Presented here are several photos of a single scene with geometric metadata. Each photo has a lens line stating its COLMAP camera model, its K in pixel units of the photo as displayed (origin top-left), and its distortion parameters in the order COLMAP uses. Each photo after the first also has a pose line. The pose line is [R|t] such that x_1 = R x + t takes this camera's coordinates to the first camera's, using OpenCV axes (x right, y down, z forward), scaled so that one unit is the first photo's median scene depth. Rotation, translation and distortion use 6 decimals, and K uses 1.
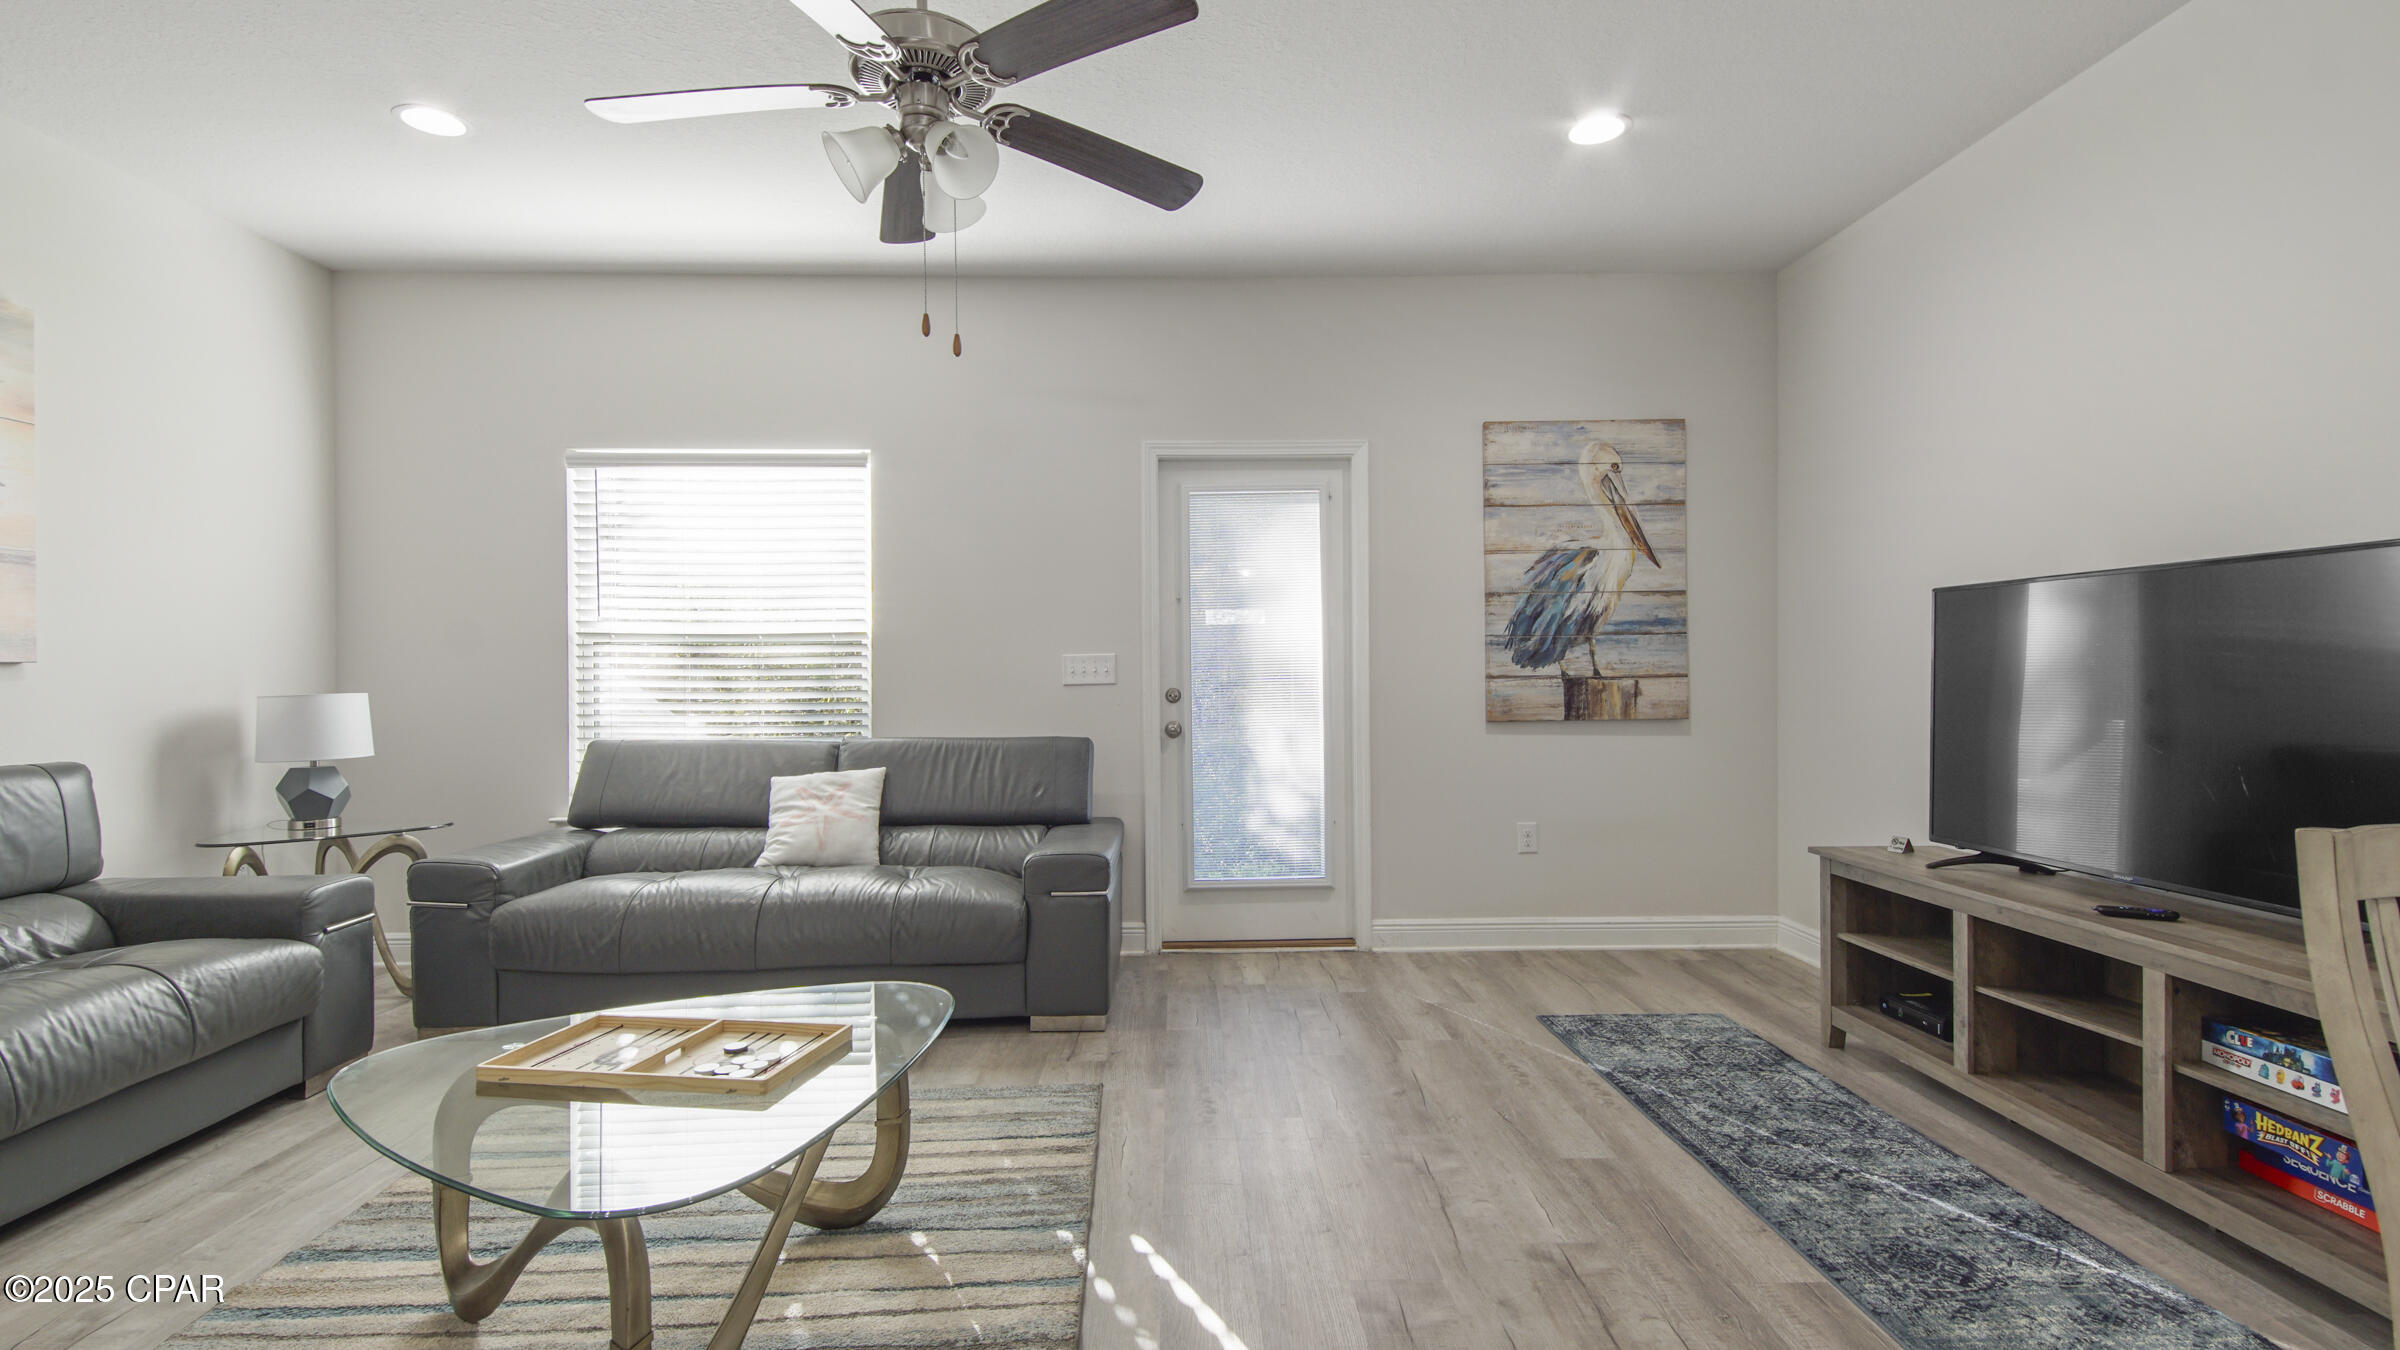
lens RADIAL K [[1094.1, 0, 1200.0], [0, 1094.1, 675.0], [0, 0, 1]] dist [0.025653, -0.000340]
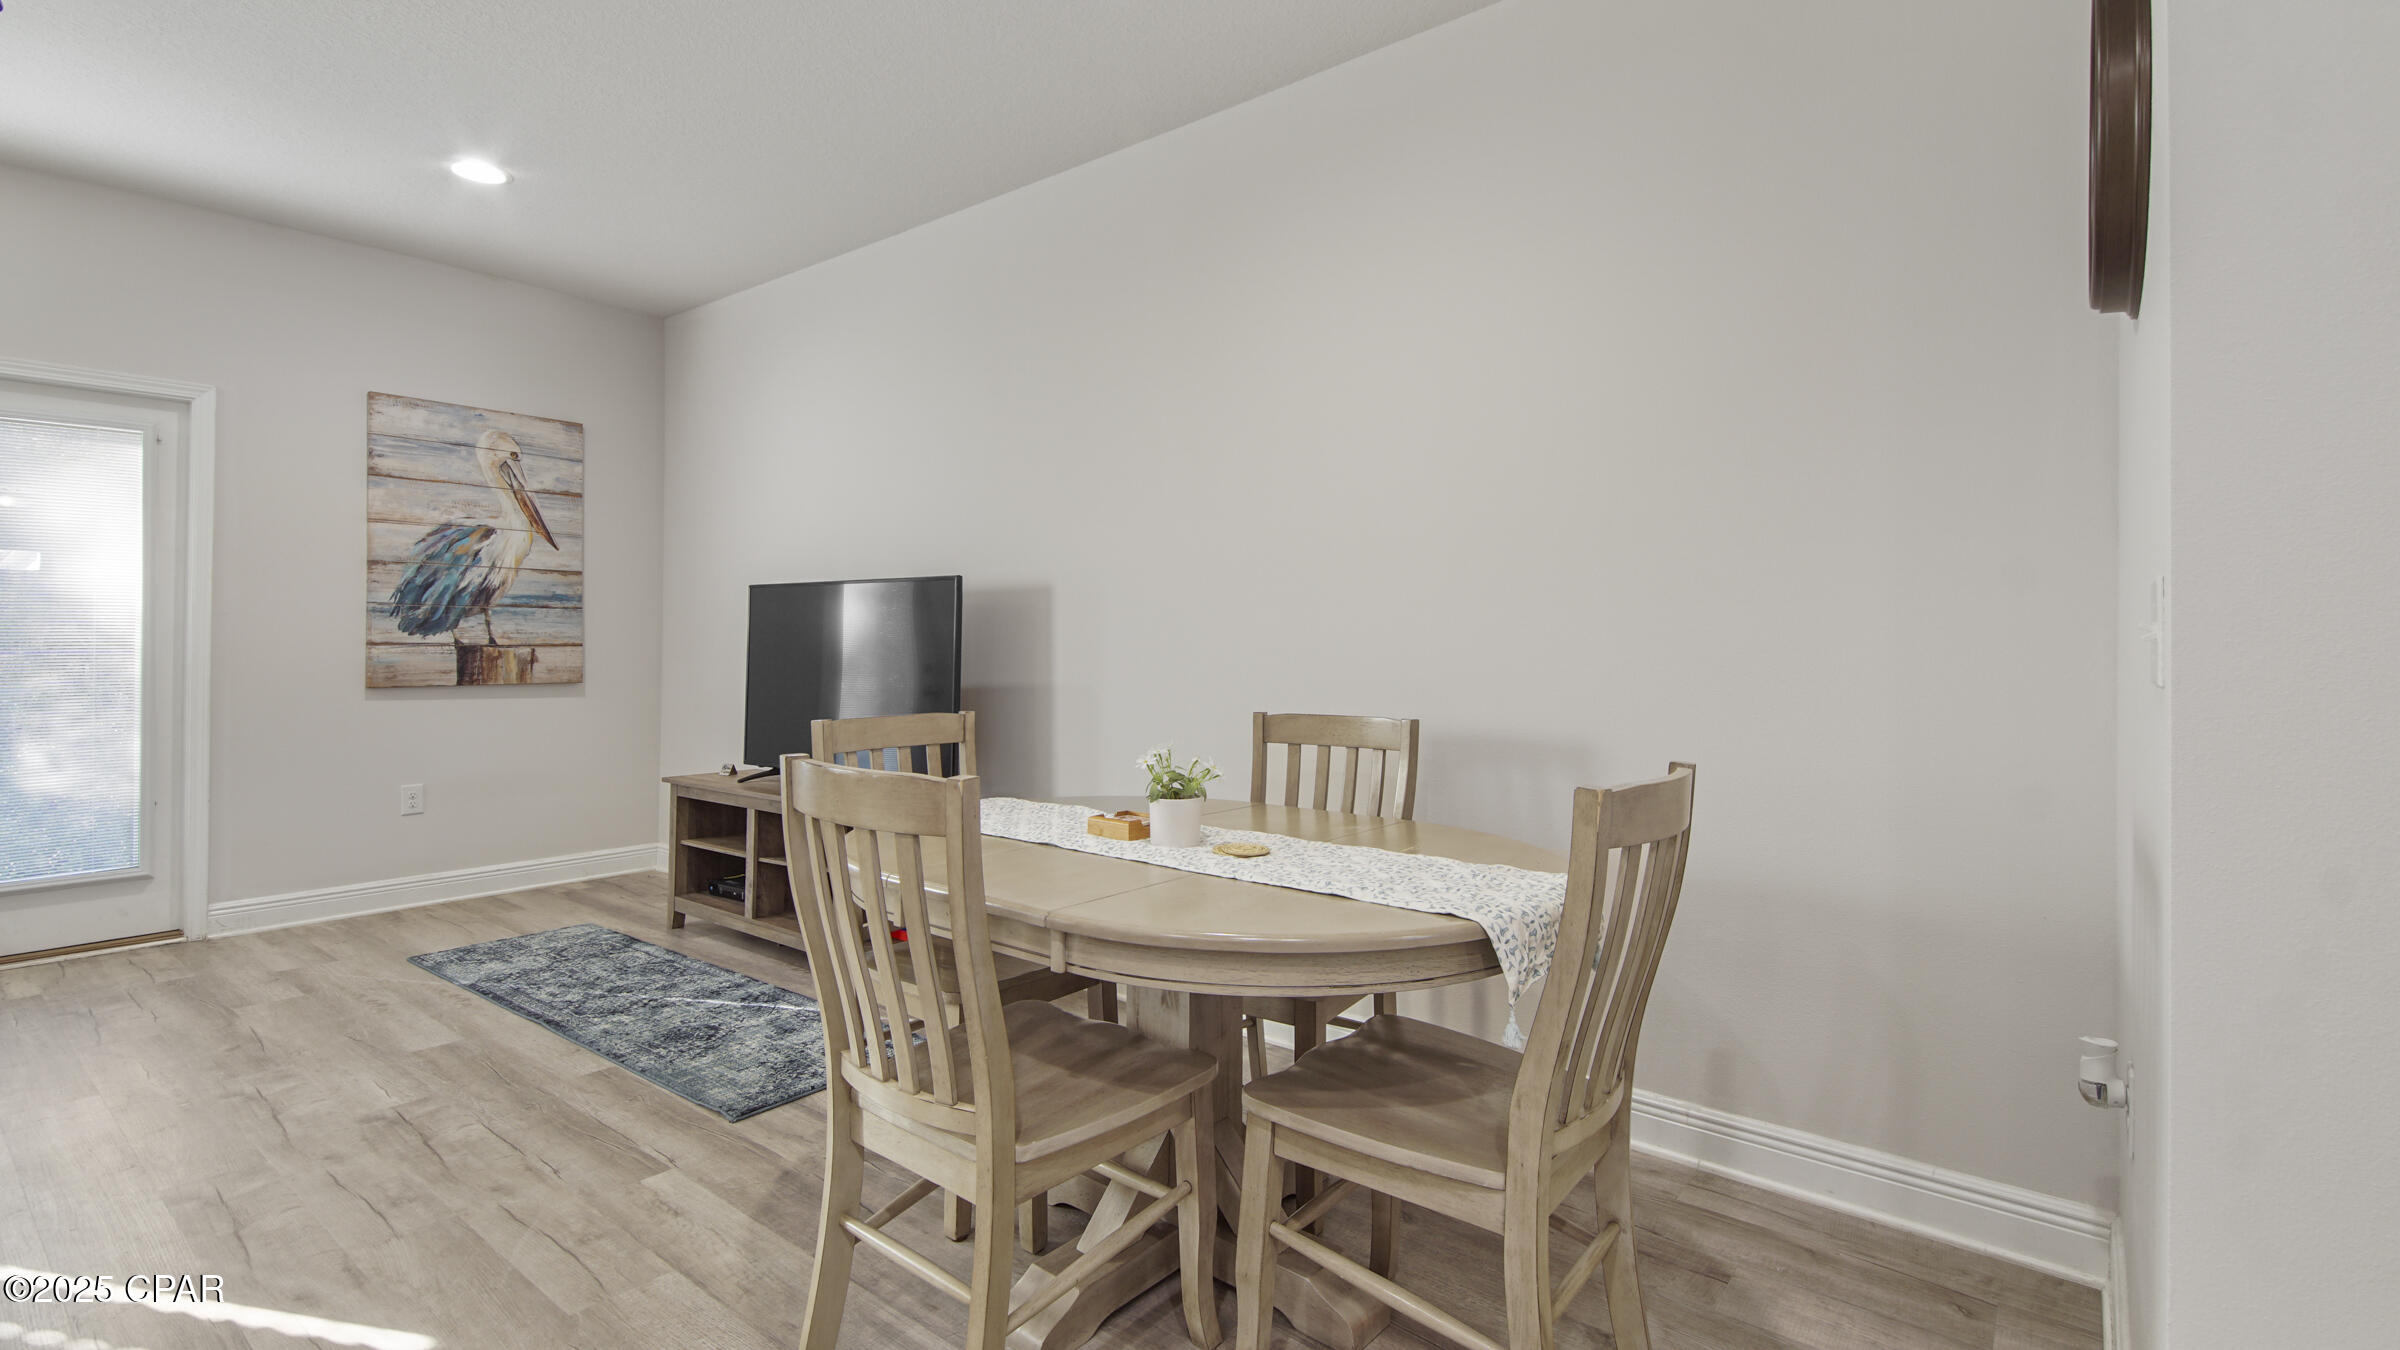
lens RADIAL K [[1050.8, 0, 1169.2], [0, 1050.8, 637.4], [0, 0, 1]] dist [0.039962, -0.024636]
pose [[0.640726, 0.019099, 0.767532, -0.018583], [-0.009949, 0.999813, -0.016574, 0.005021], [-0.767705, 0.002983, 0.640796, -0.194109]]
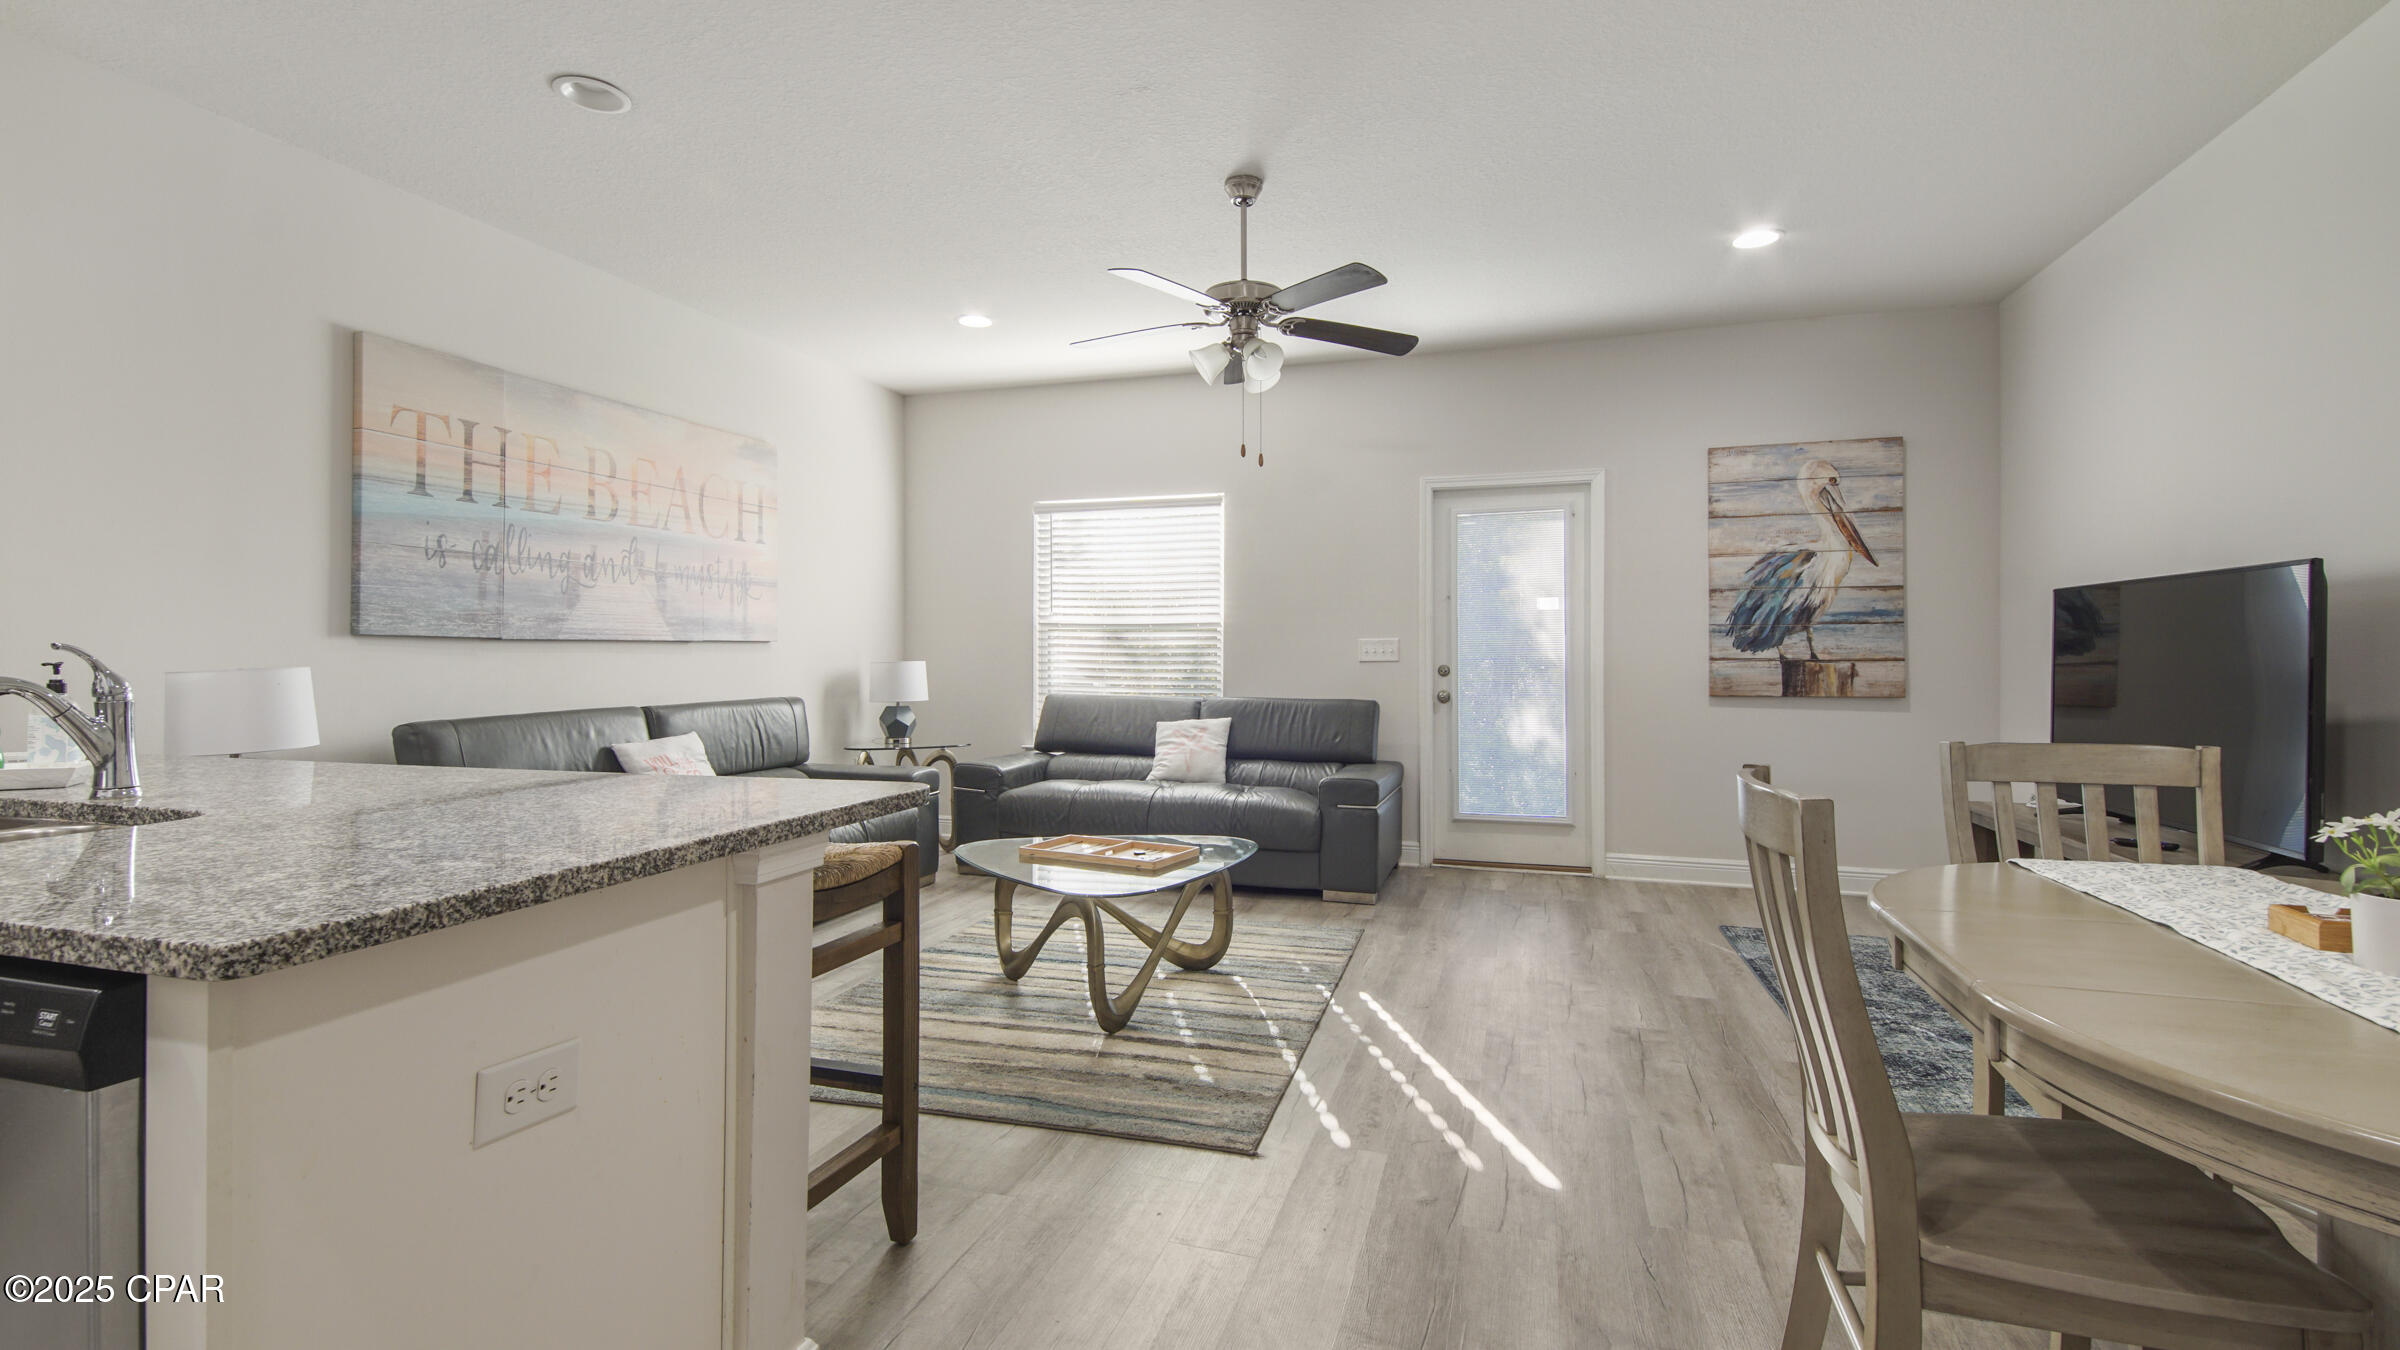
lens RADIAL K [[1048.8, 0, 1233.8], [0, 1048.8, 652.4], [0, 0, 1]] dist [0.032277, -0.016981]
pose [[0.956047, 0.008139, -0.293100, 0.100949], [-0.009838, 0.999942, -0.004322, 0.004610], [0.293048, 0.007016, 0.956072, -0.265341]]
